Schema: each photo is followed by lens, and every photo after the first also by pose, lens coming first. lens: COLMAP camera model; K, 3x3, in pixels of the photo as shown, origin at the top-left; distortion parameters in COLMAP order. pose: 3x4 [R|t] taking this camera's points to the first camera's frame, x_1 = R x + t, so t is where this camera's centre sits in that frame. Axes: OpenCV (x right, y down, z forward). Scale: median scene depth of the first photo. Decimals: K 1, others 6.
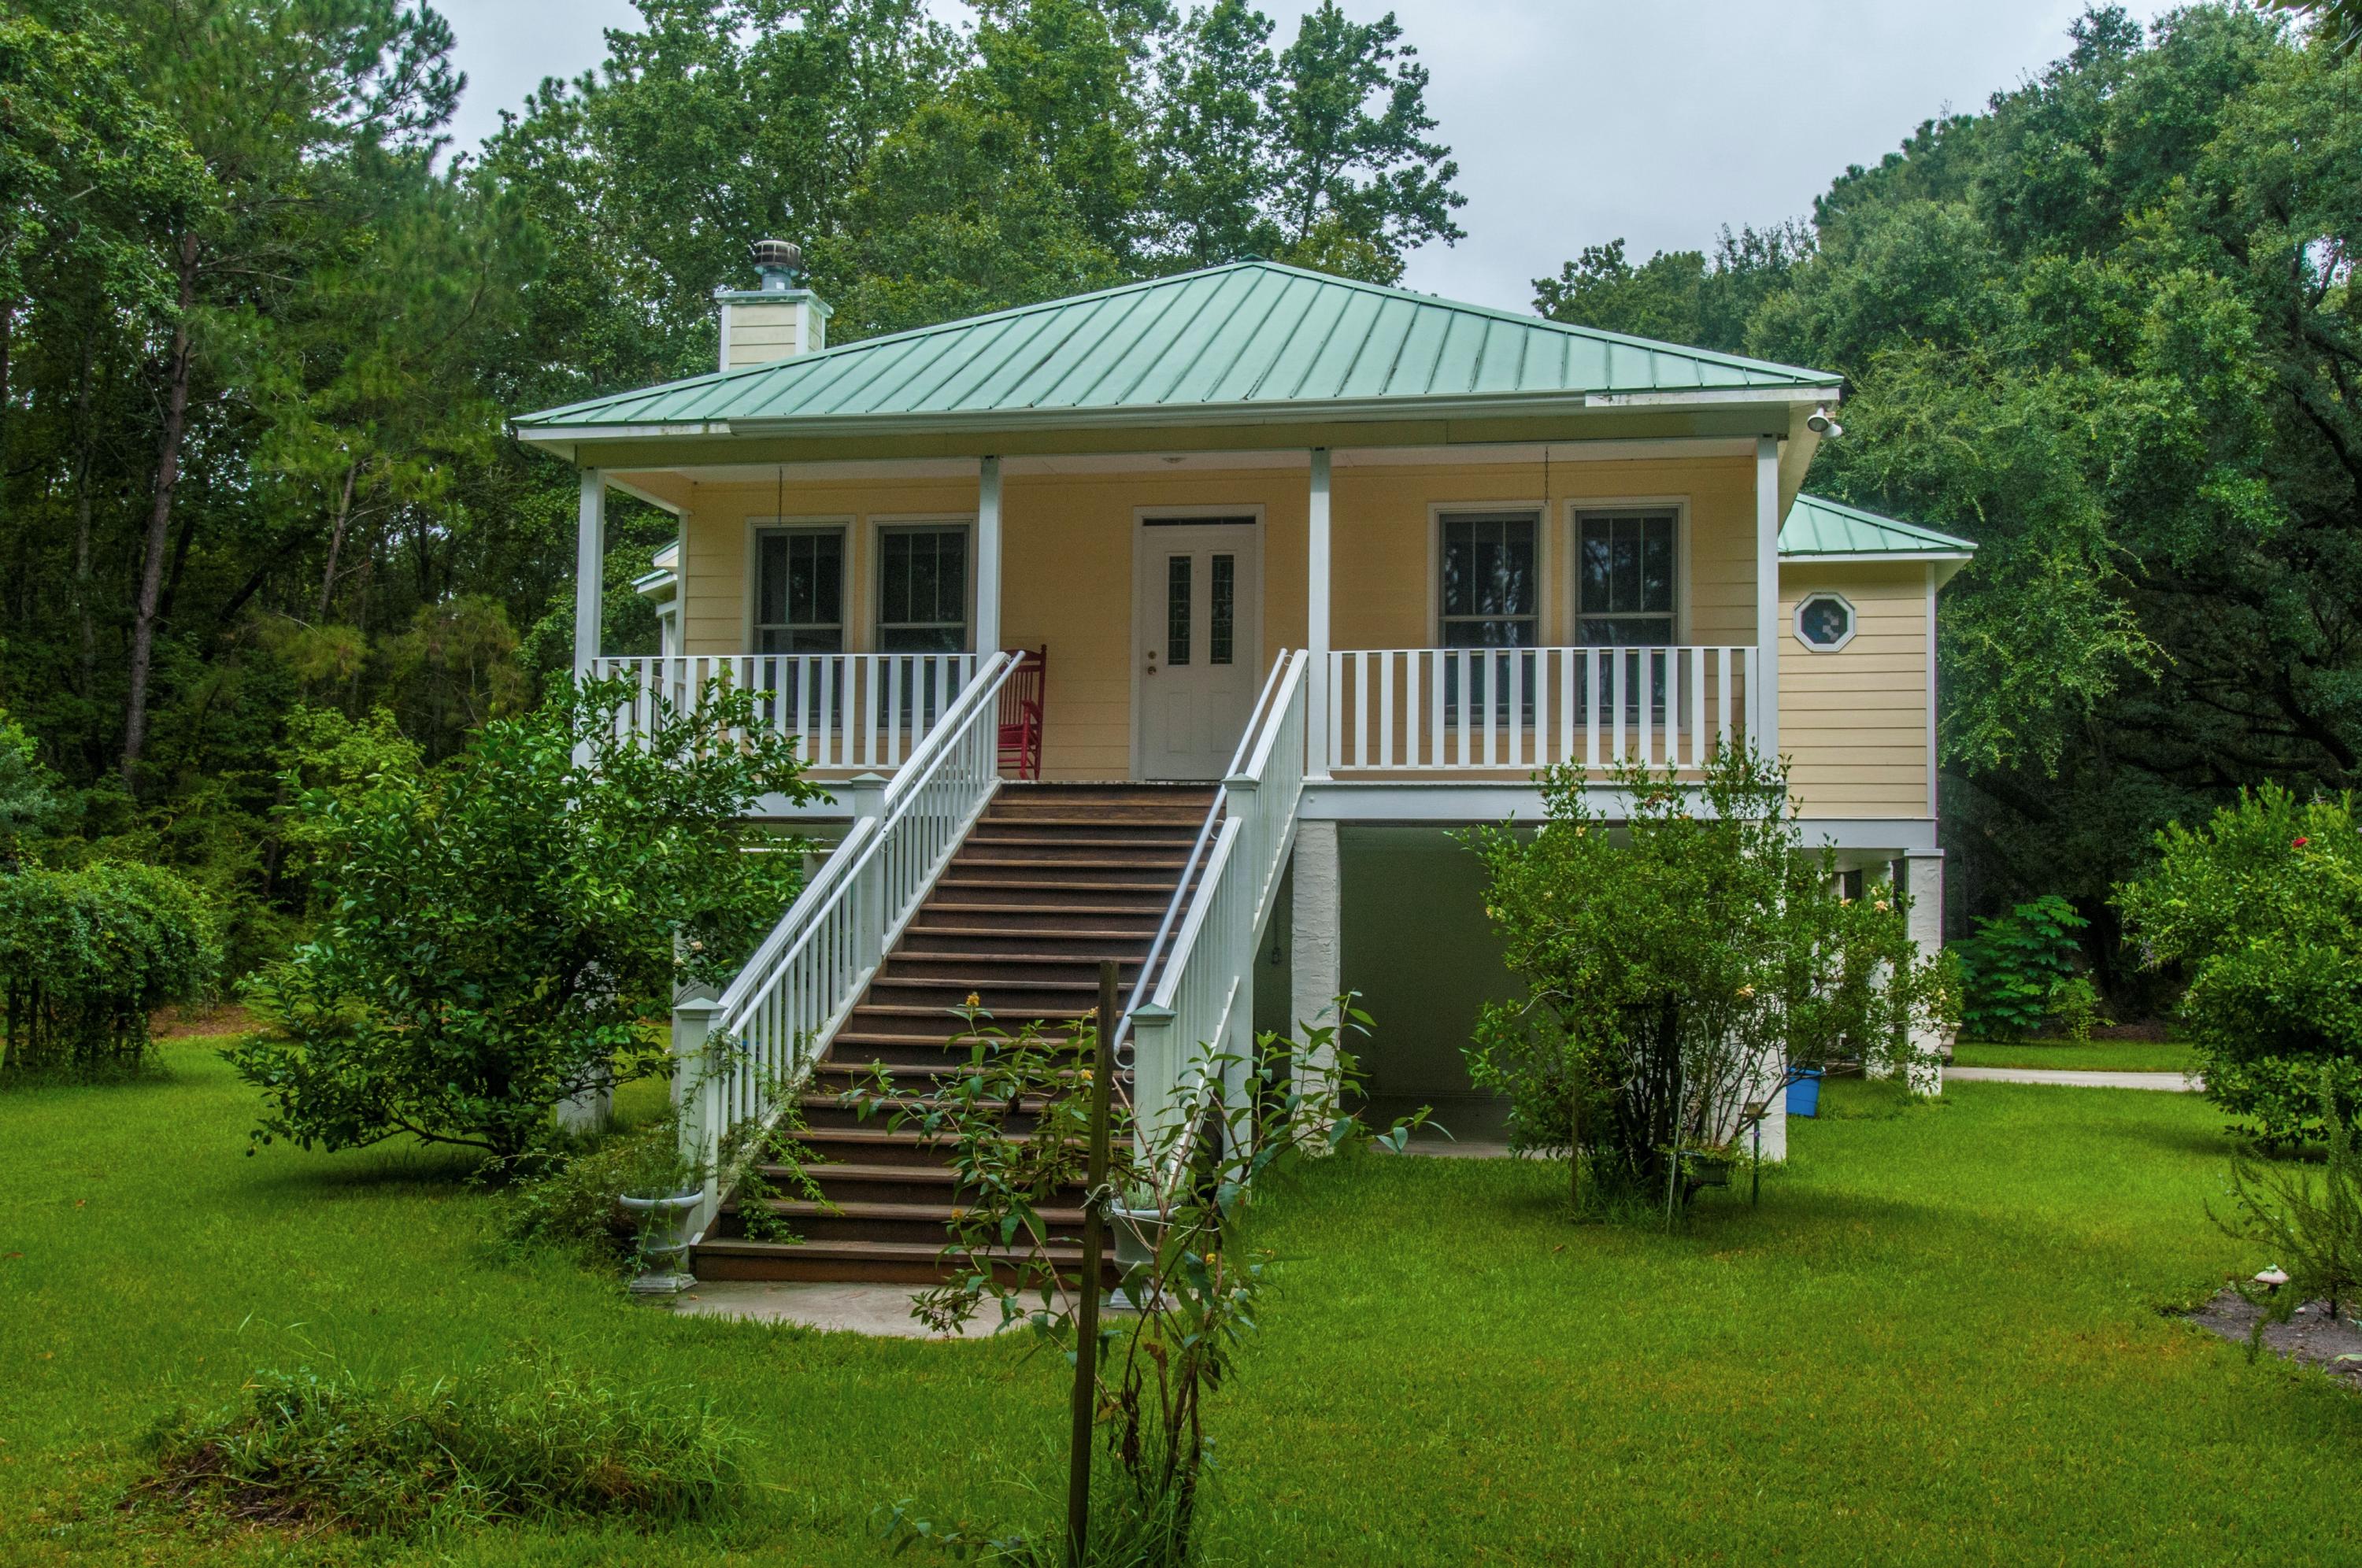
lens RADIAL K [[2264.9, 0, 1181.0], [0, 2264.9, 784.0], [0, 0, 1]] dist [0.034014, -0.001770]
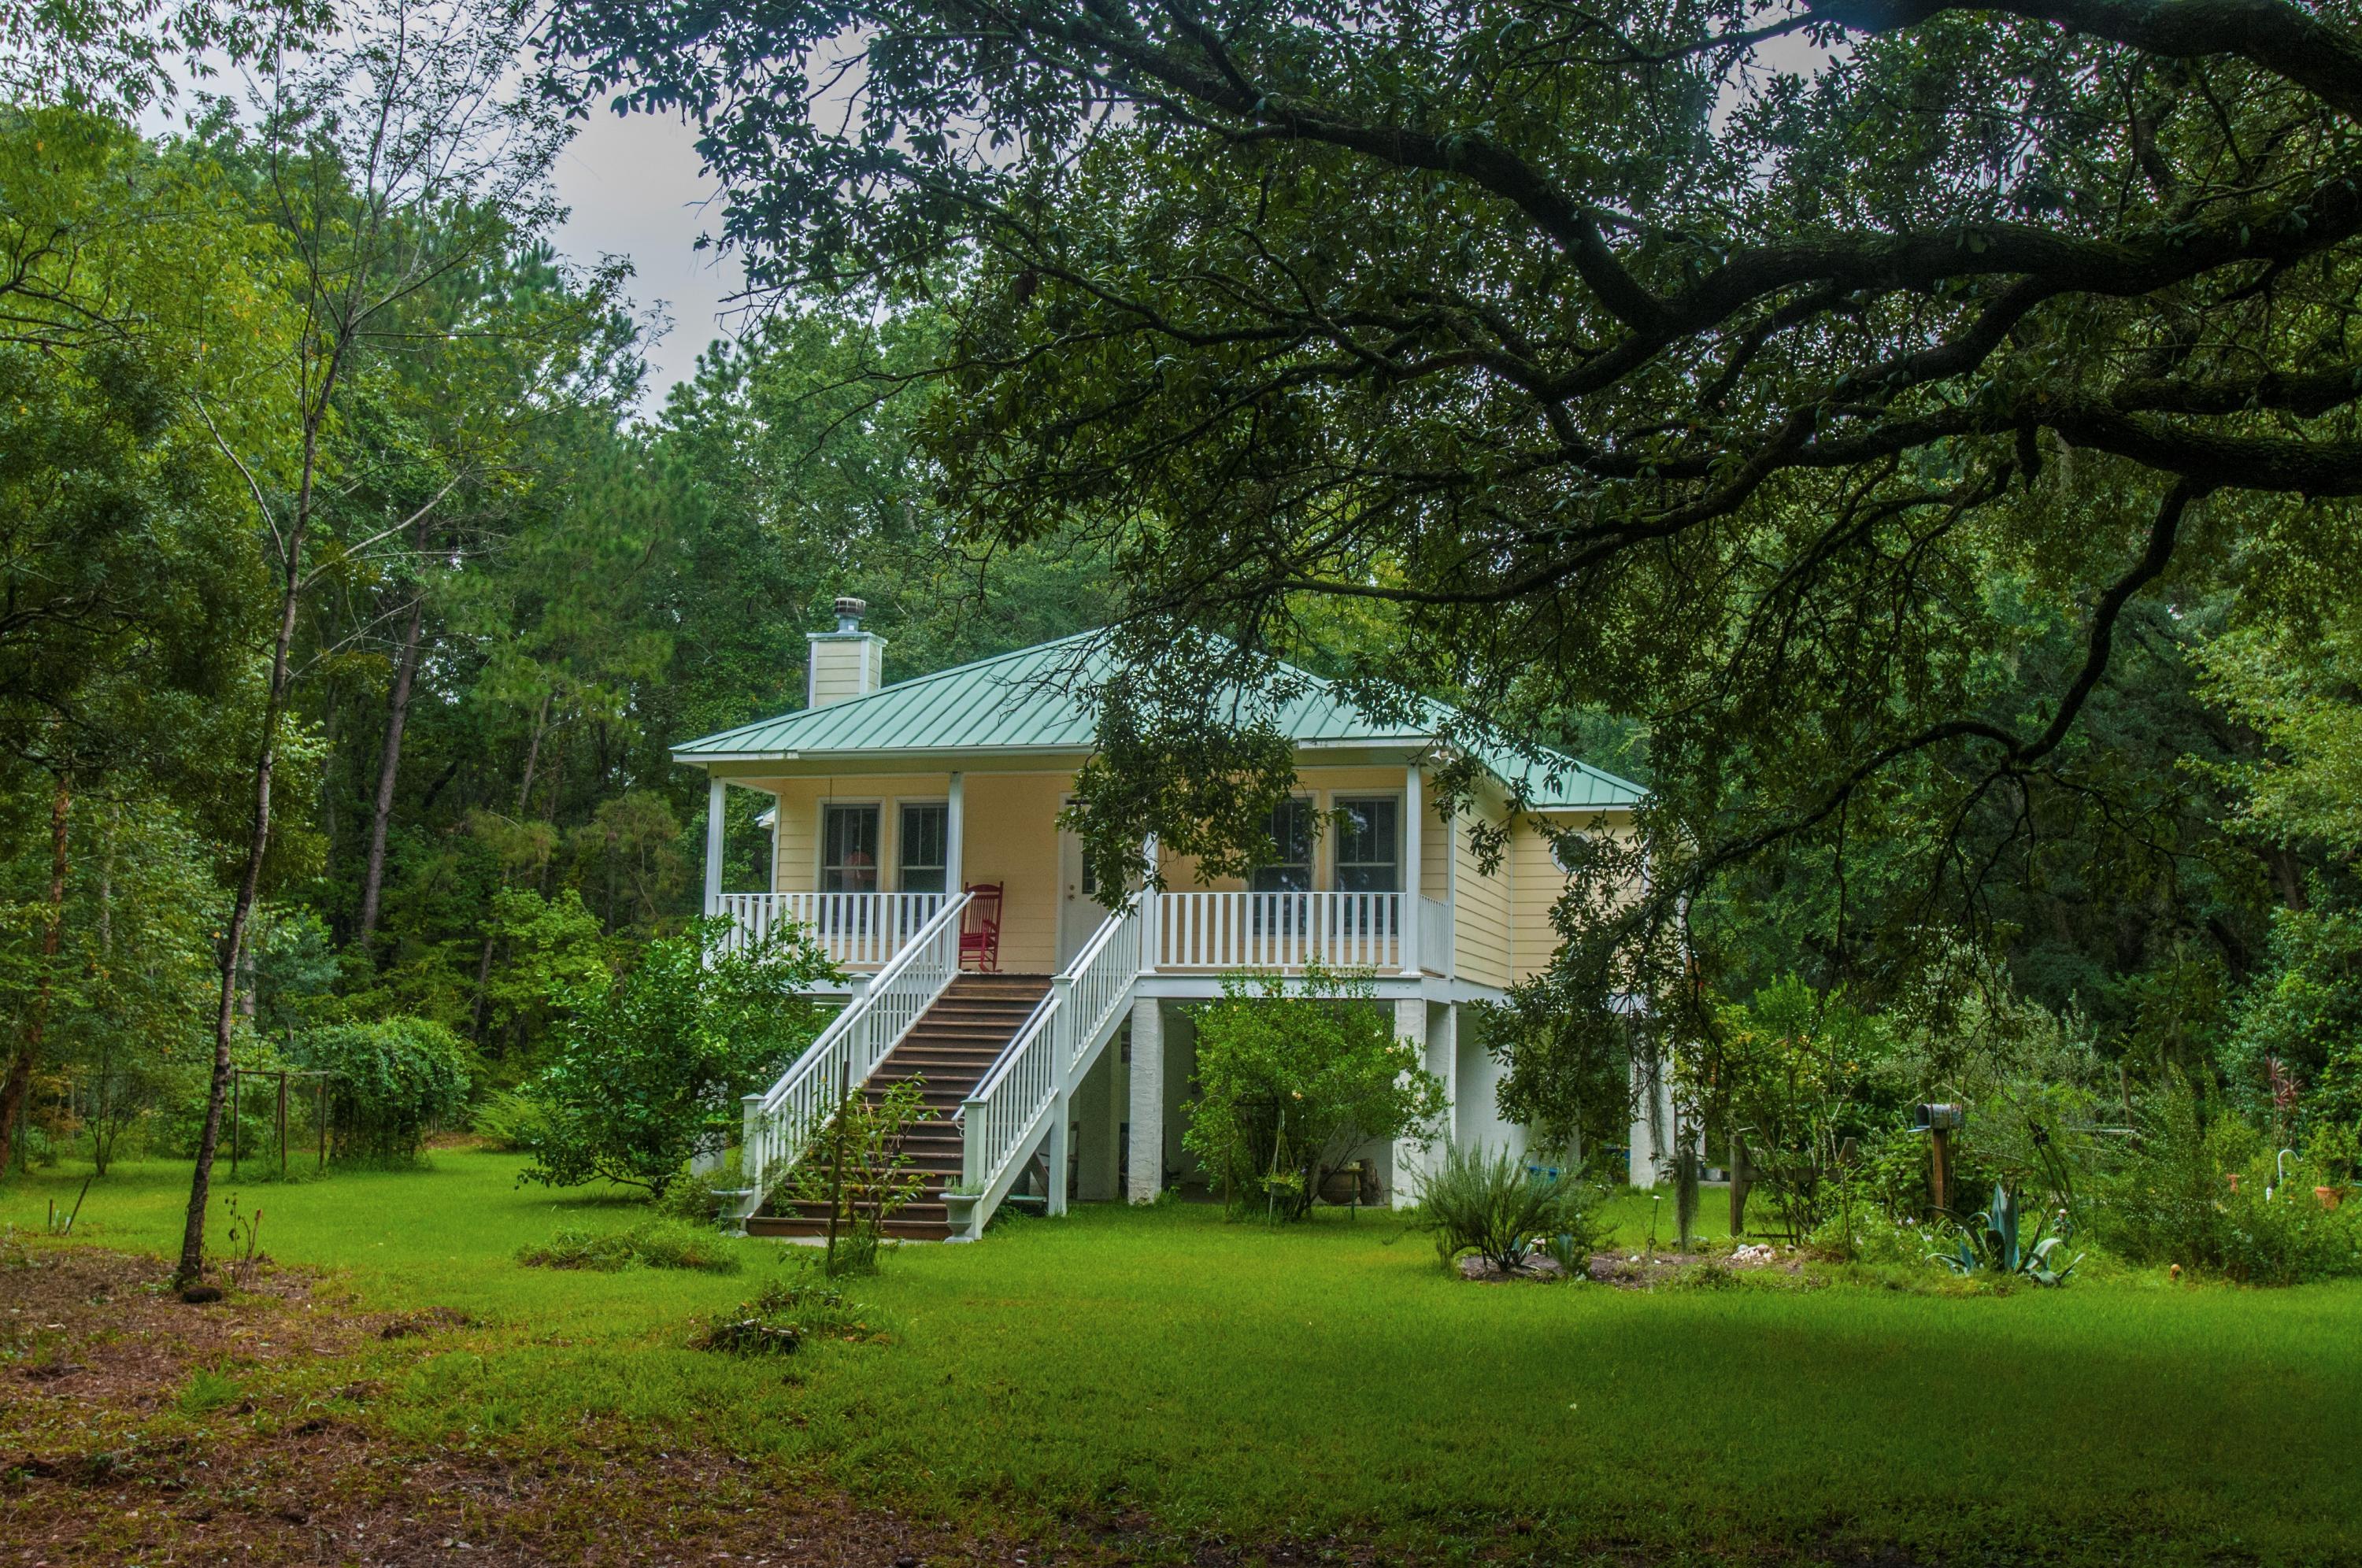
lens RADIAL K [[2424.4, 0, 1192.2], [0, 2424.4, 781.1], [0, 0, 1]] dist [0.008249, -0.015836]
pose [[0.996873, -0.004654, -0.078887, 0.172816], [-0.000148, 0.998153, -0.060756, -0.025055], [0.079024, 0.060577, 0.995030, -0.558622]]
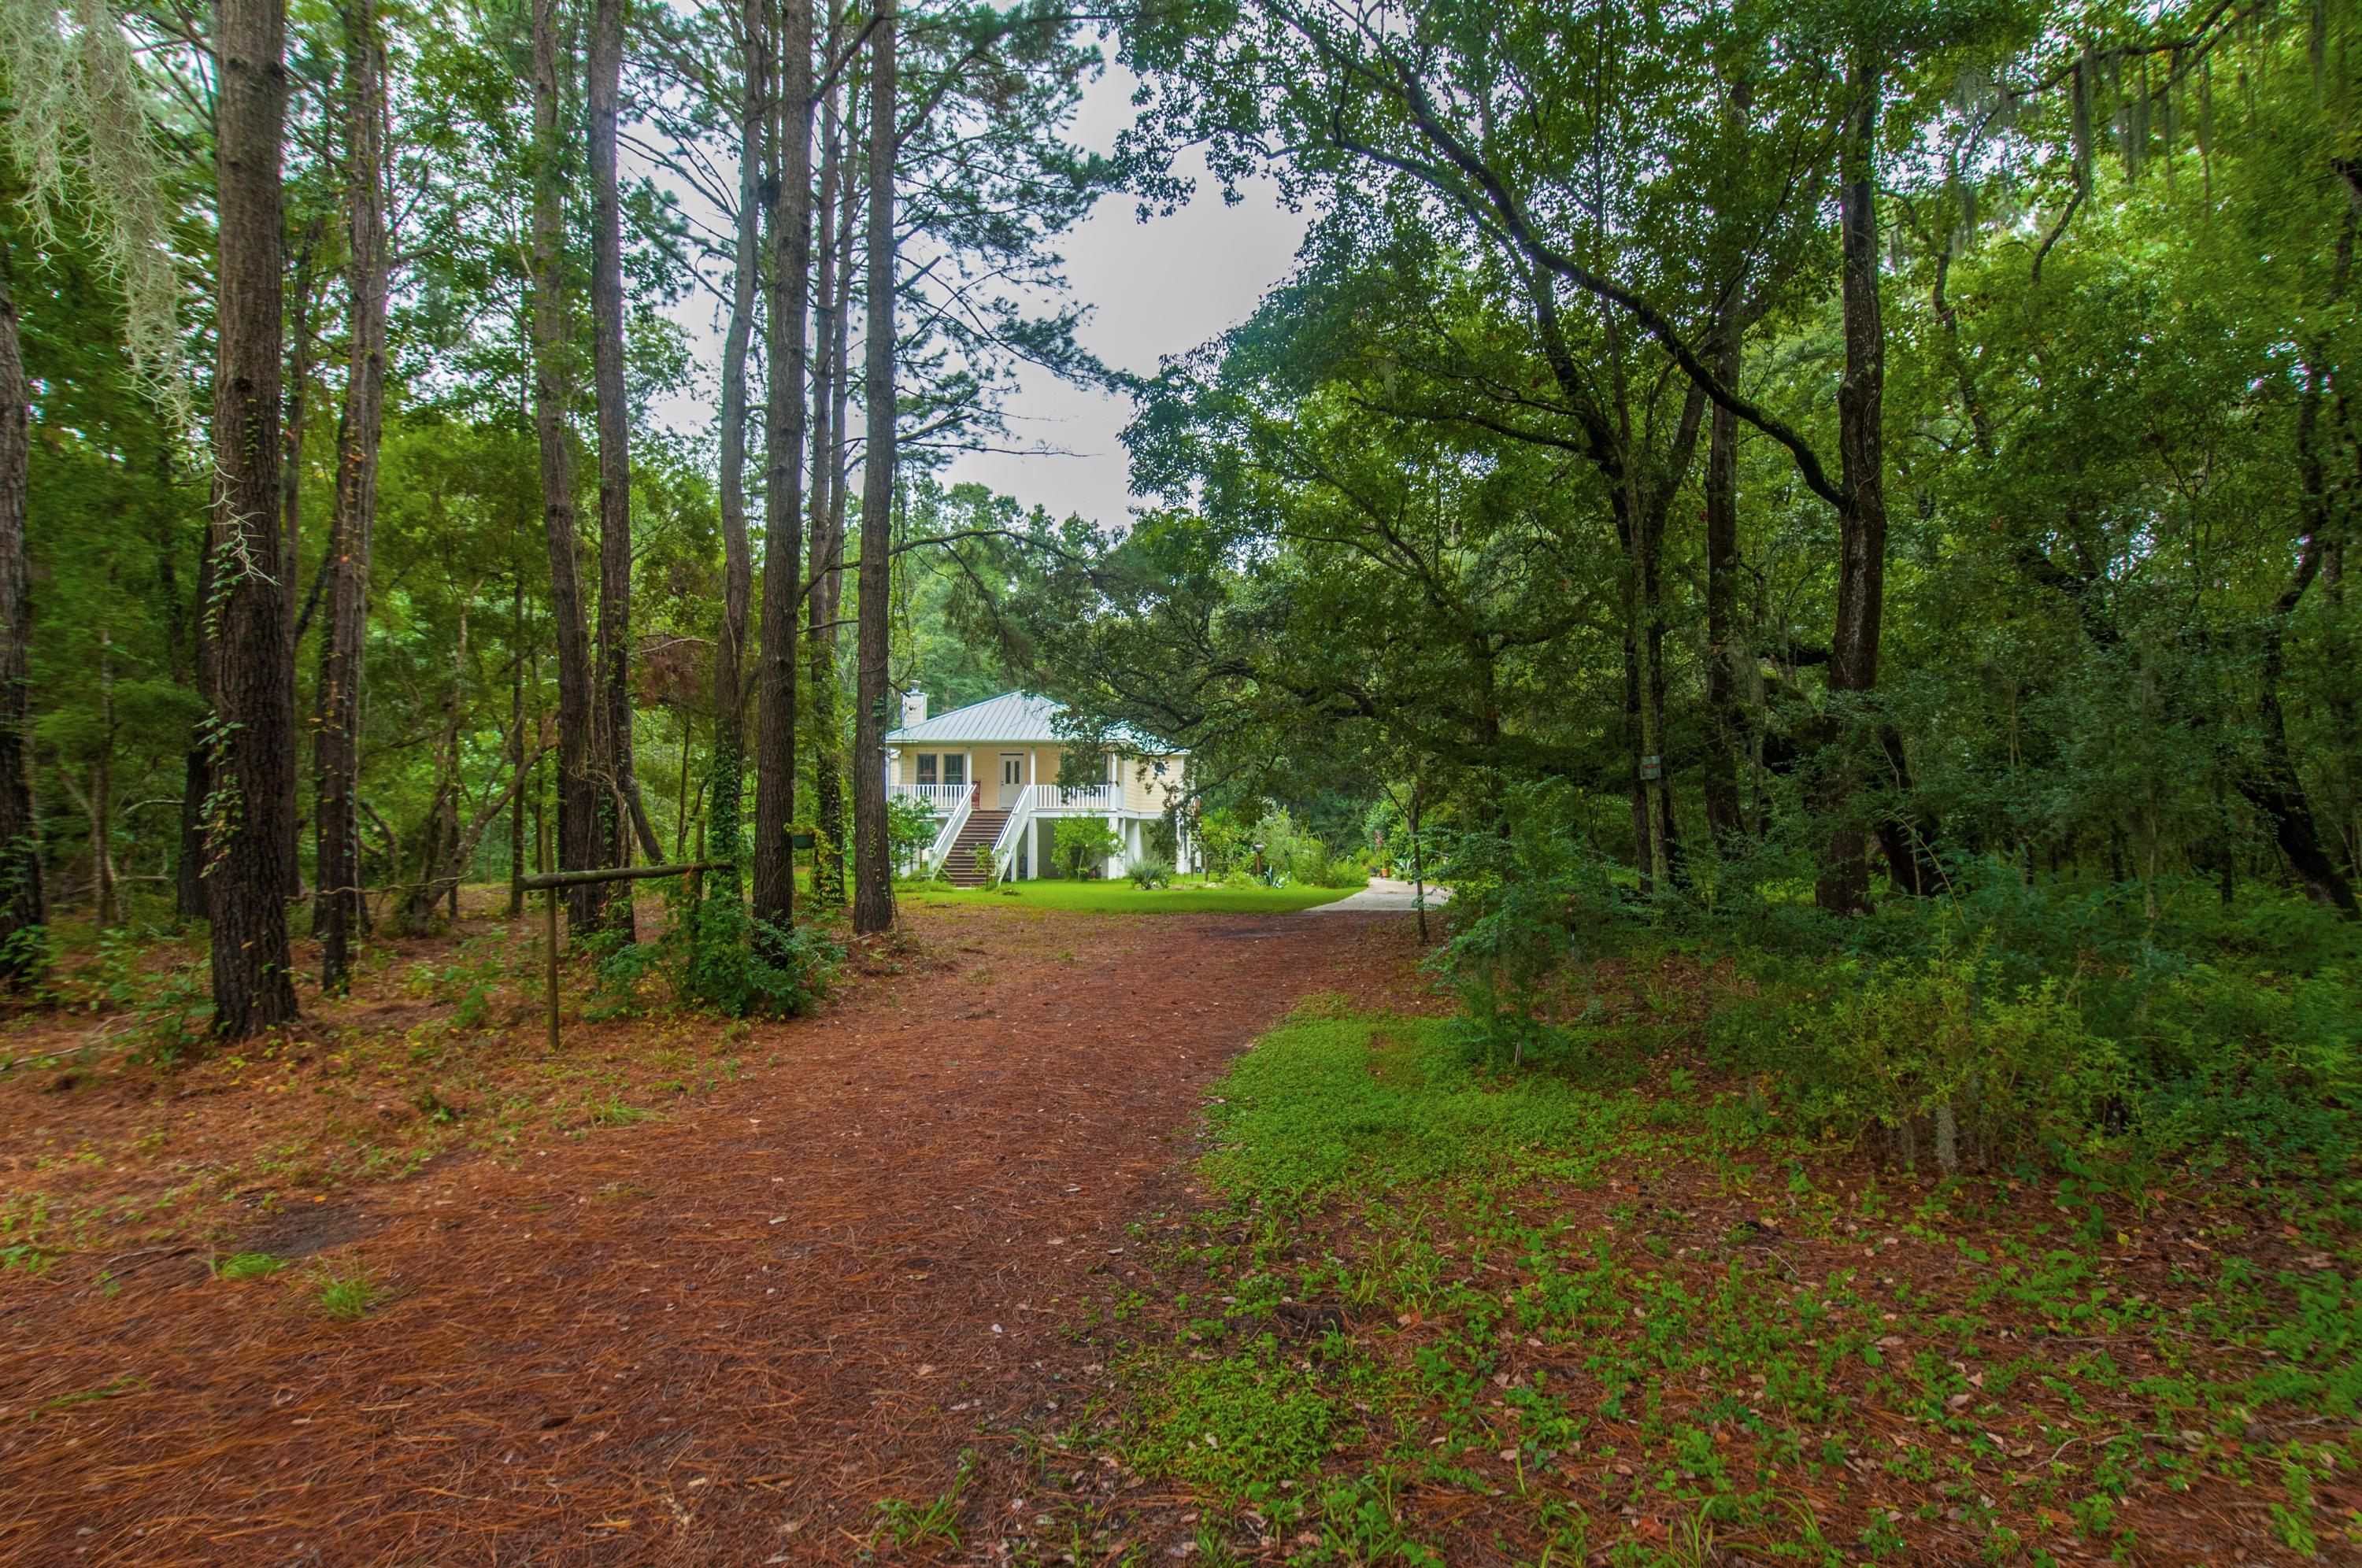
lens RADIAL K [[1252.2, 0, 1216.8], [0, 1252.2, 797.3], [0, 0, 1]] dist [0.016556, -0.026027]
pose [[0.990752, -0.003852, 0.135630, 0.067961], [0.000275, 0.999652, 0.026380, -0.080769], [-0.135685, -0.026099, 0.990408, -1.478260]]
